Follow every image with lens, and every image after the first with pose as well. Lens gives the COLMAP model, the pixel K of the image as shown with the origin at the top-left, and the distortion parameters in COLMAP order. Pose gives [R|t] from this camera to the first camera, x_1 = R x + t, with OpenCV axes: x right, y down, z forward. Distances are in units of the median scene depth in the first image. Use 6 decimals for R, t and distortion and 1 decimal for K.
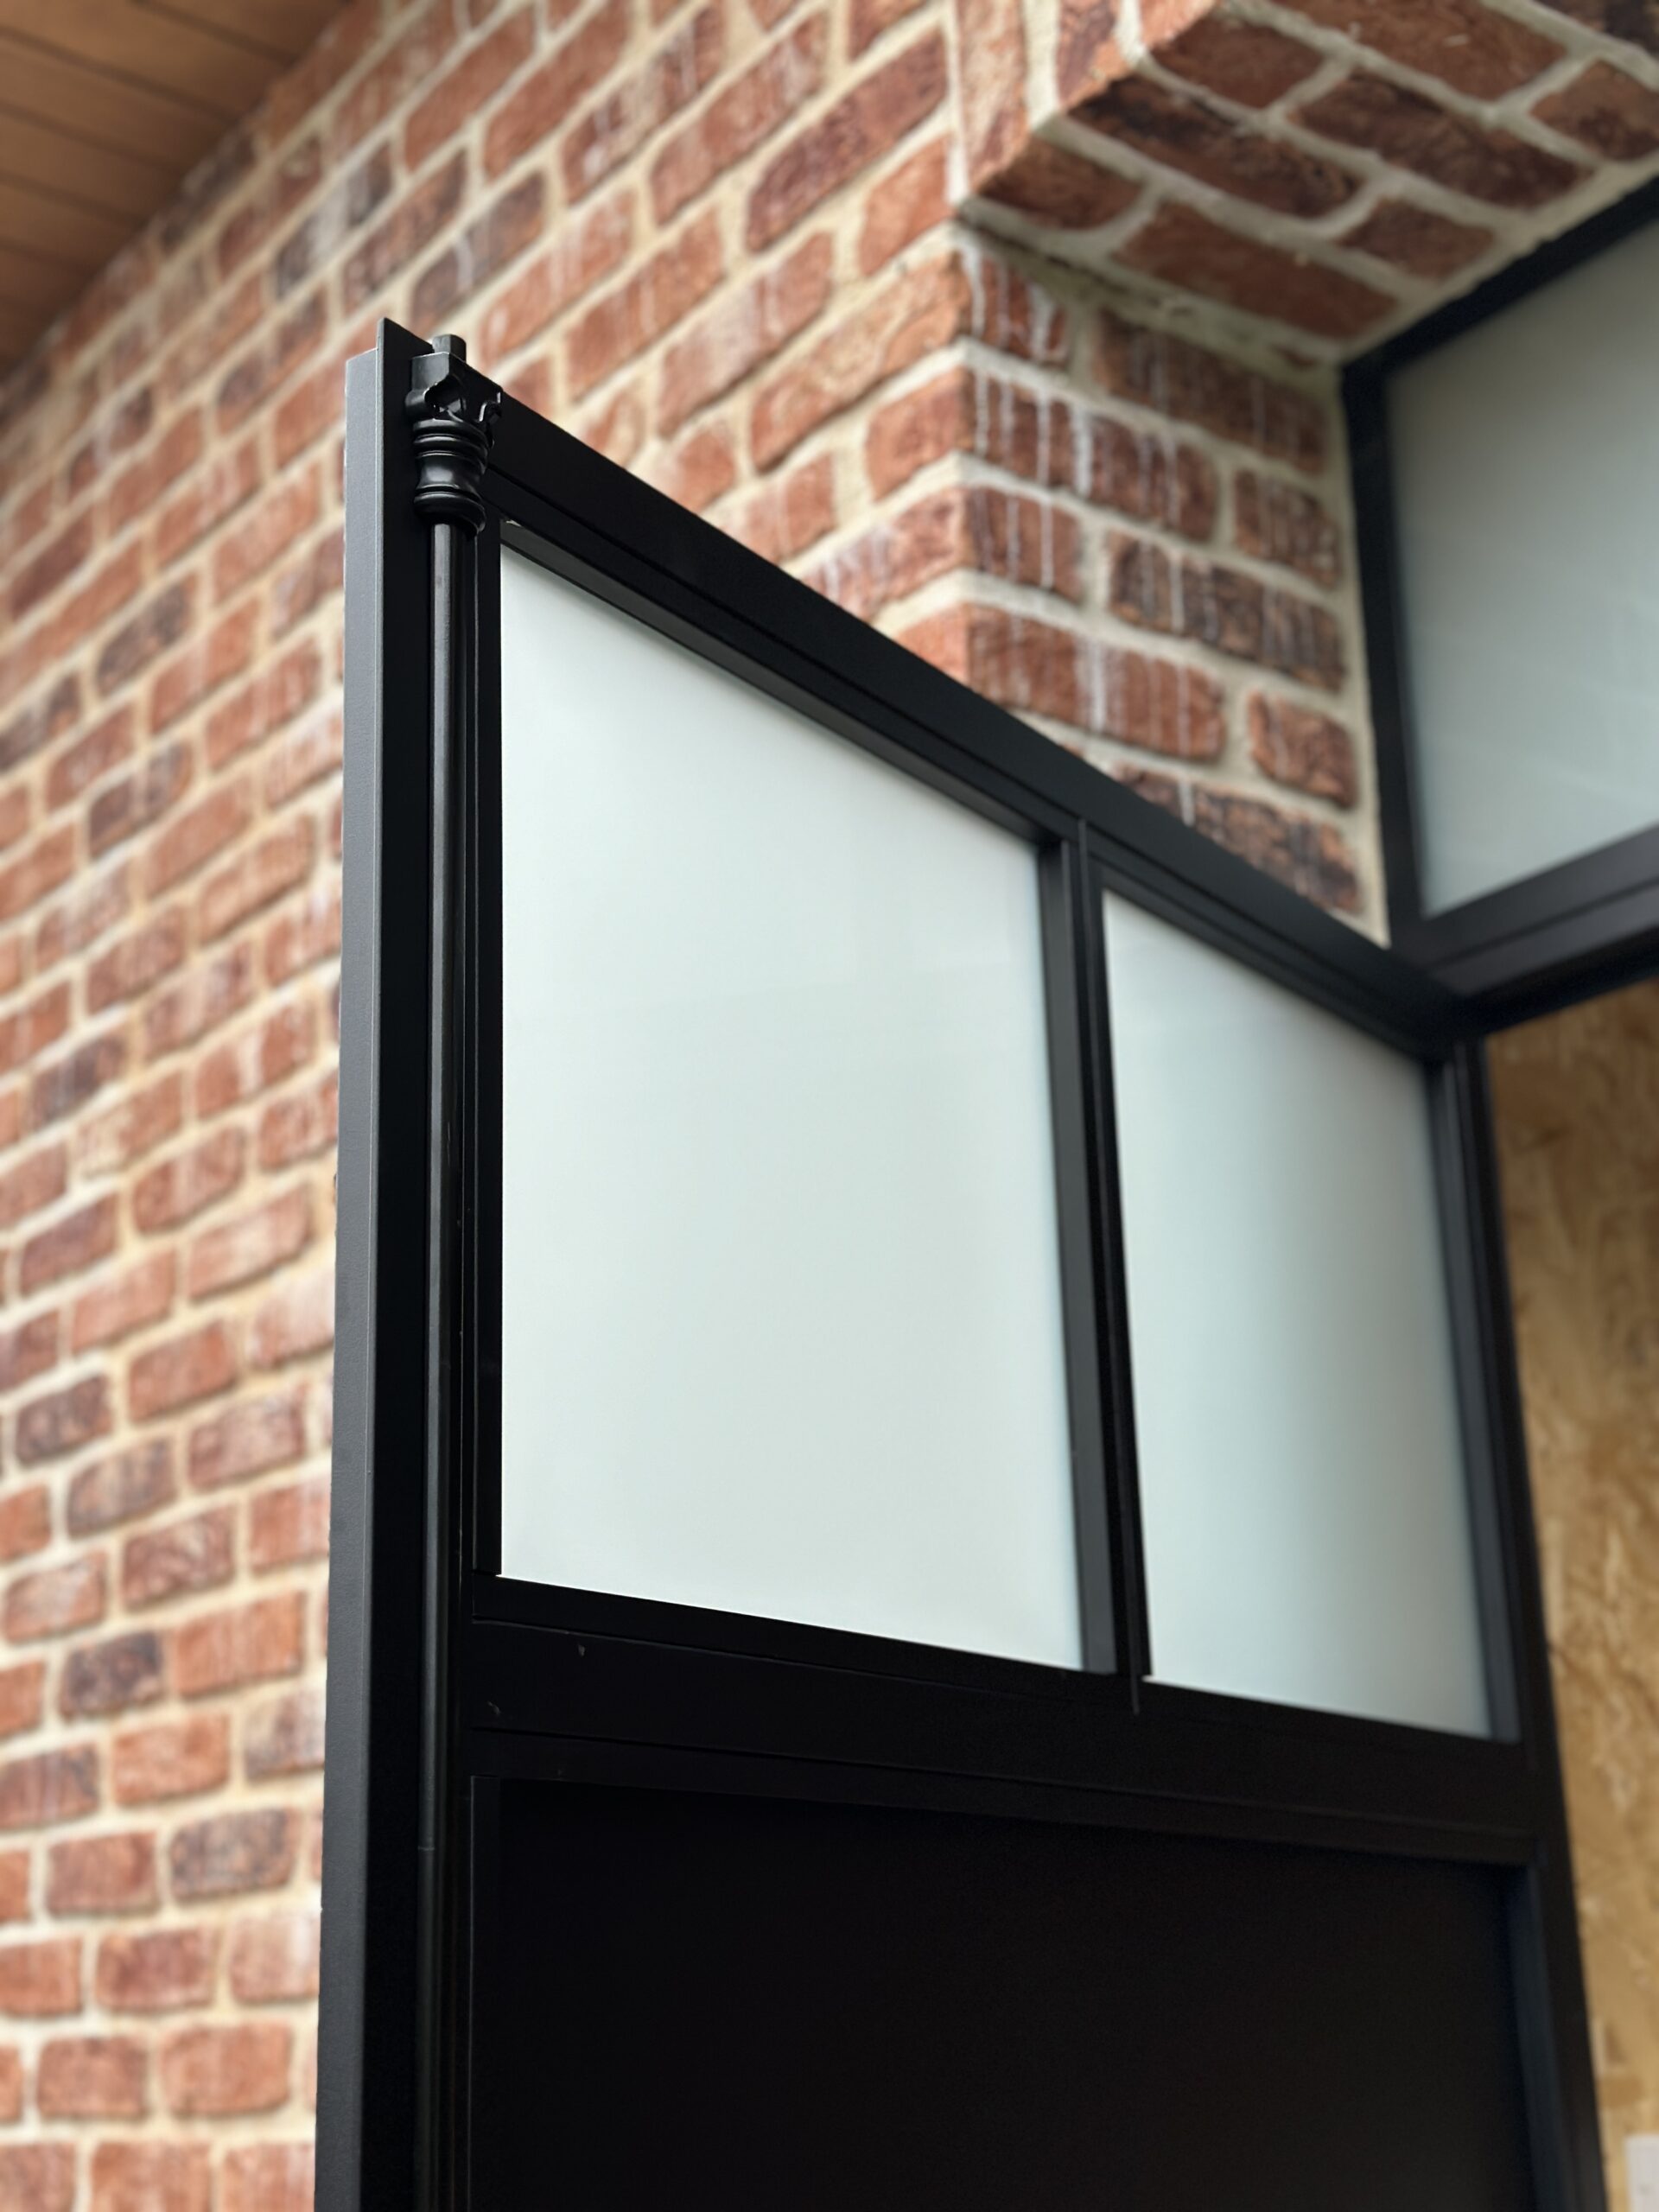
lens RADIAL K [[3053.5, 0, 830.5], [0, 3053.5, 1129.6], [0, 0, 1]] dist [0.227979, -0.558600]
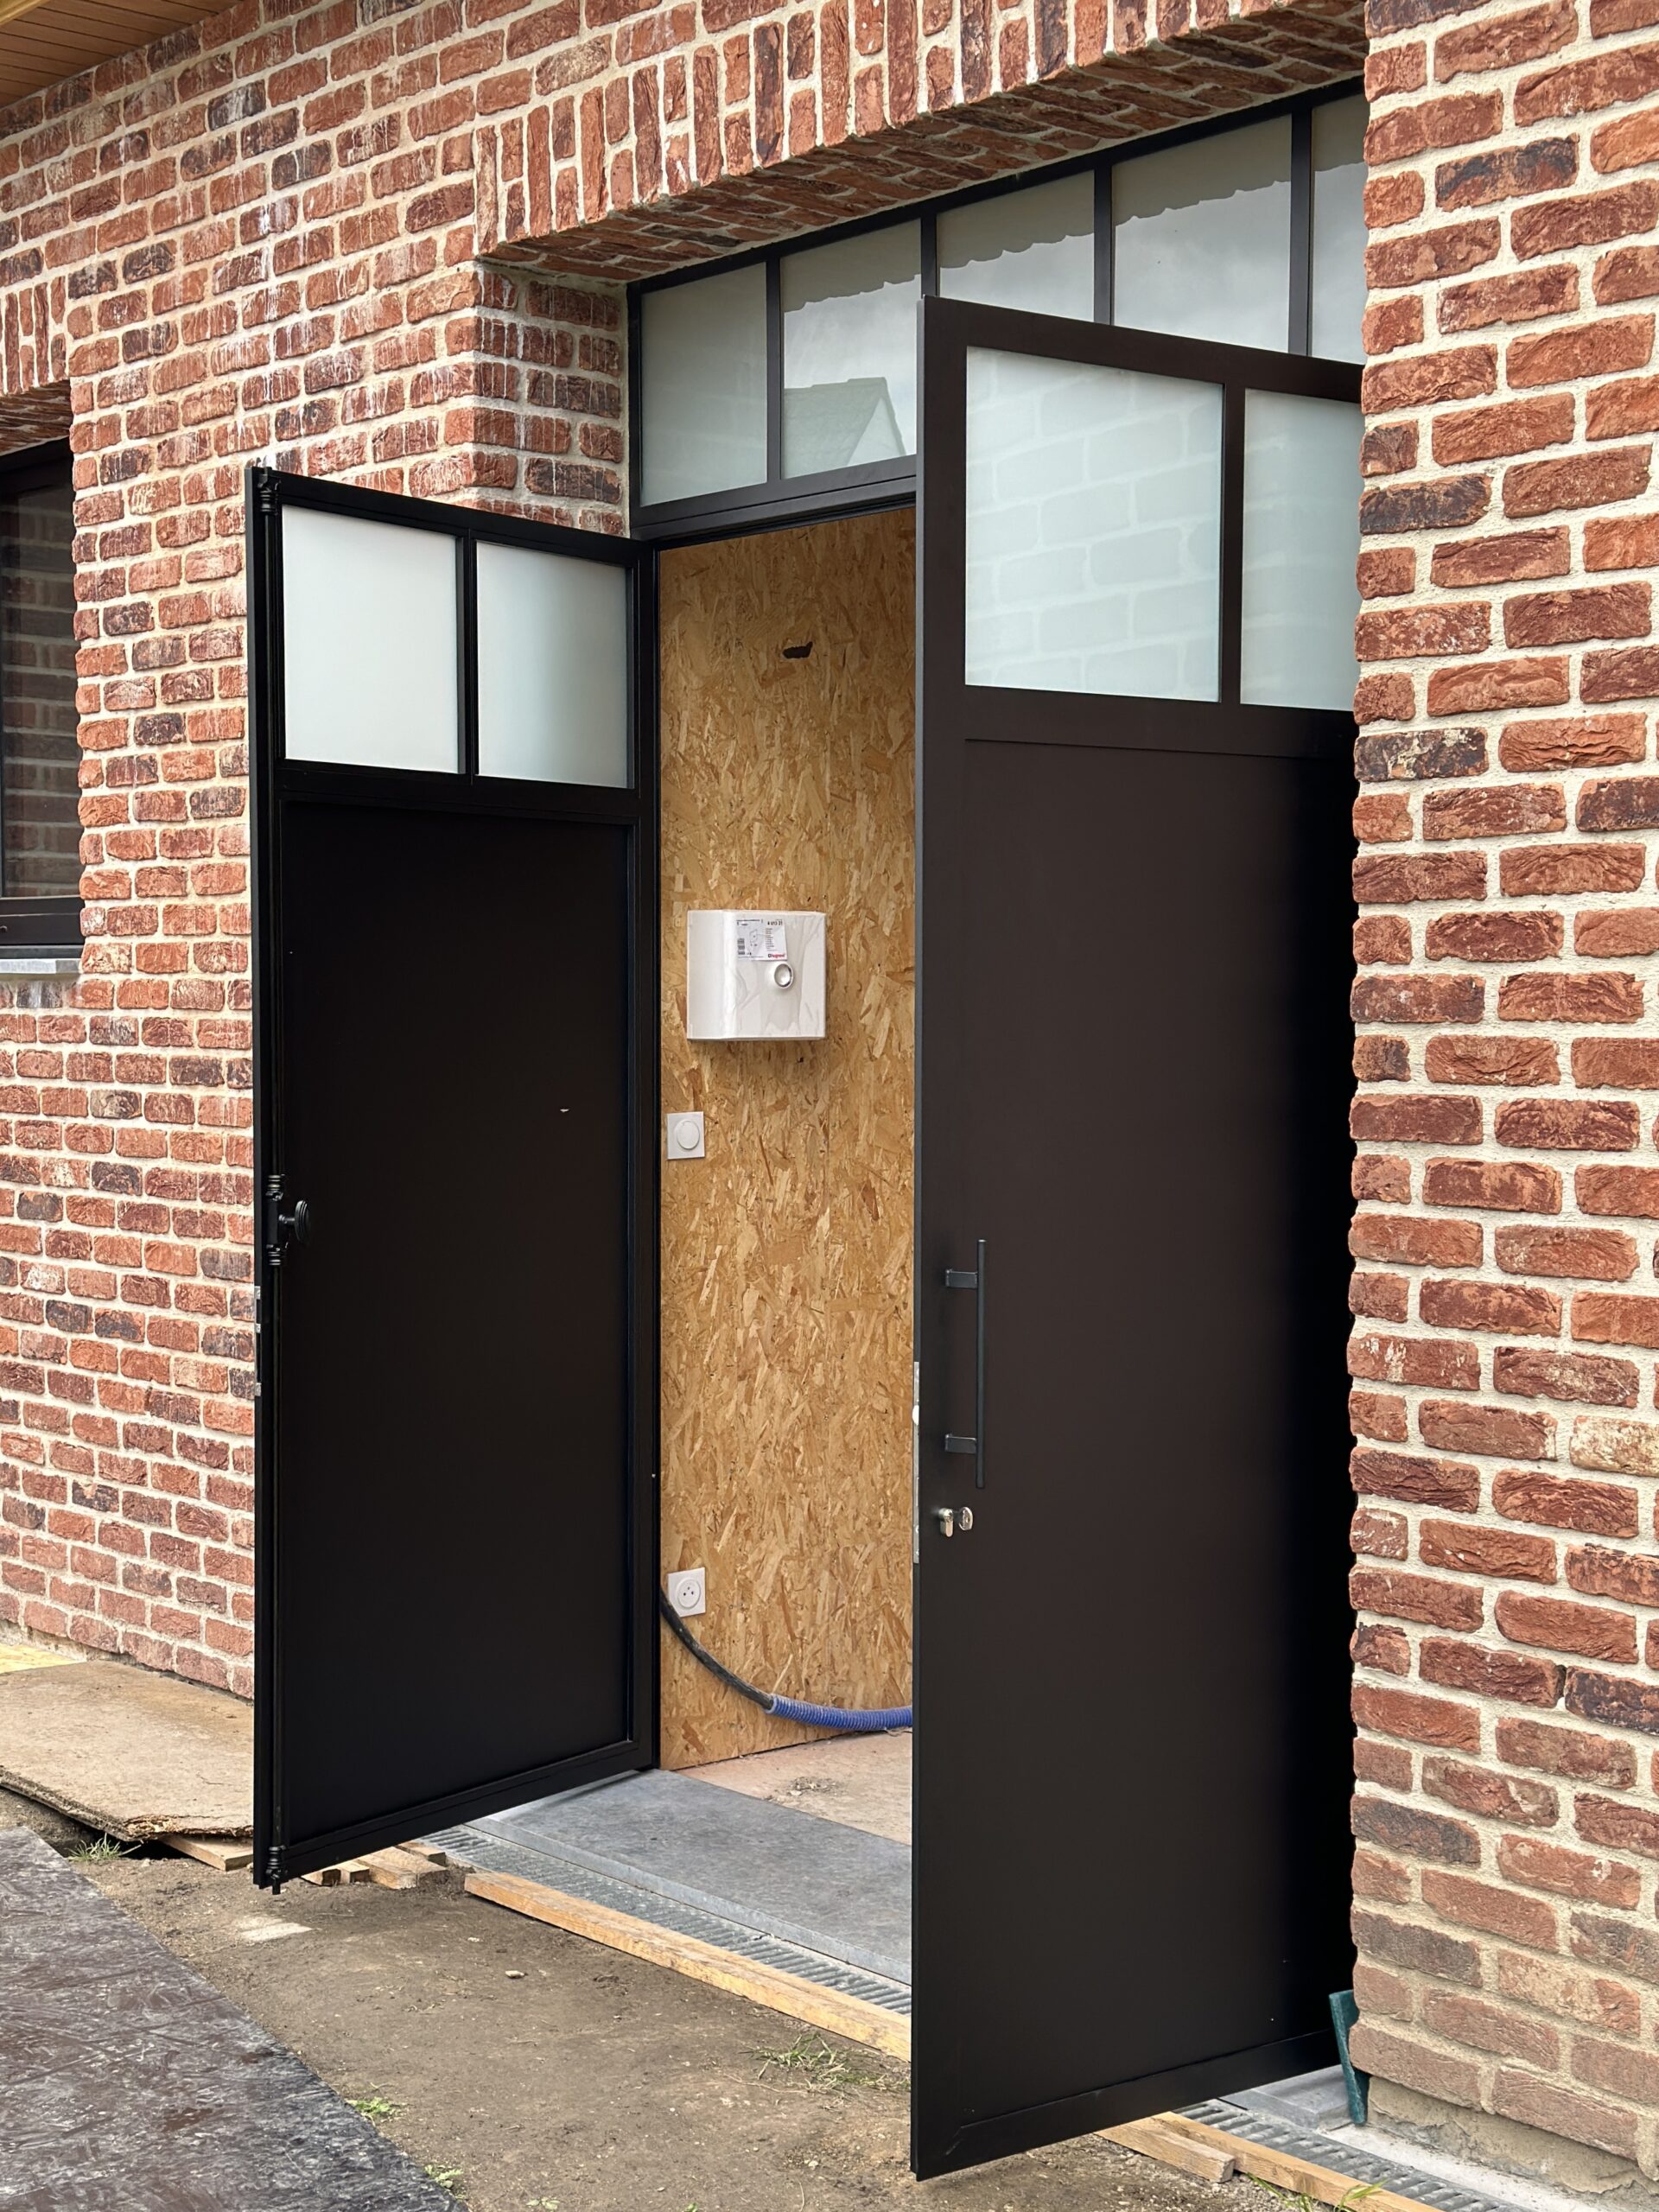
lens RADIAL K [[3053.5, 0, 830.5], [0, 3053.5, 1129.6], [0, 0, 1]] dist [0.227979, -0.558600]
pose [[0.996941, 0.029428, 0.072403, 0.151154], [-0.051646, 0.943372, 0.327692, -0.403874], [-0.058660, -0.330429, 0.942006, -1.648488]]
